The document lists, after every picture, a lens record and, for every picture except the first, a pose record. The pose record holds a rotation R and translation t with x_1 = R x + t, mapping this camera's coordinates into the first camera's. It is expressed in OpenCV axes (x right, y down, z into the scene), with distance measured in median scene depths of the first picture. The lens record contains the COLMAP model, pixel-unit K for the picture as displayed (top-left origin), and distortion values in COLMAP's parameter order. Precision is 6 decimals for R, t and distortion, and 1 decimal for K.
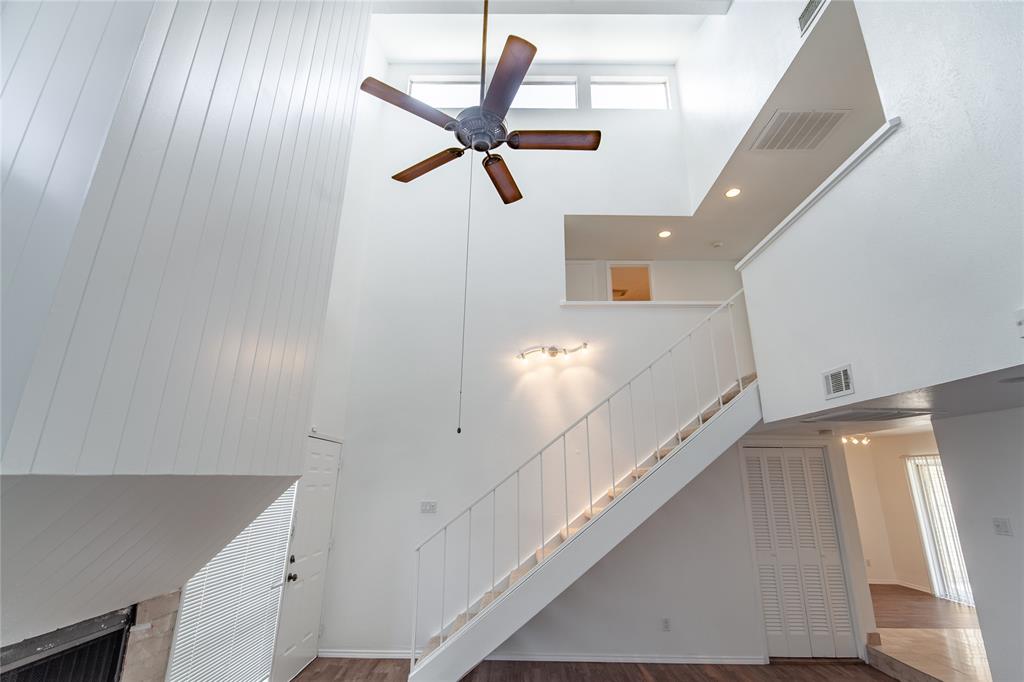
lens RADIAL K [[456.9, 0, 543.0], [0, 456.9, 337.9], [0, 0, 1]] dist [-0.011076, -0.000220]
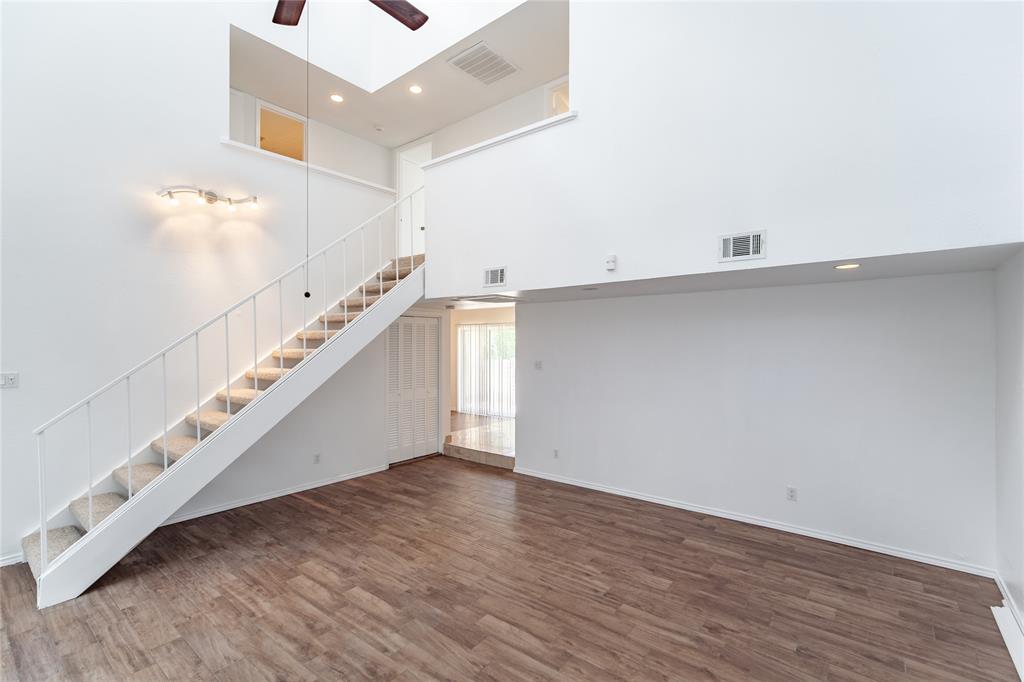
lens RADIAL K [[434.1, 0, 508.4], [0, 434.1, 333.6], [0, 0, 1]] dist [0.000088, -0.000069]
pose [[0.648960, 0.004452, 0.760809, -0.266197], [-0.218425, 0.958977, 0.180702, 0.007181], [-0.728794, -0.283448, 0.623311, 0.027153]]
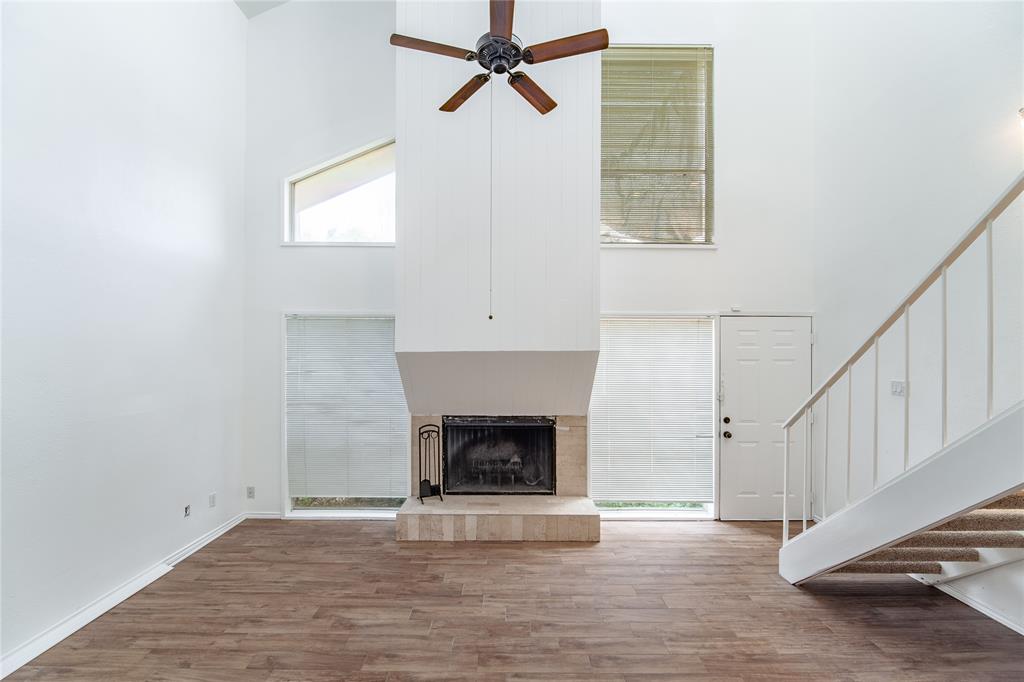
lens RADIAL K [[461.0, 0, 507.4], [0, 461.0, 353.3], [0, 0, 1]] dist [-0.000387, -0.006081]
pose [[-0.014350, -0.007733, -0.999867, 0.545821], [0.295396, 0.955304, -0.011628, 0.145138], [0.955267, -0.295524, -0.011425, 0.446512]]
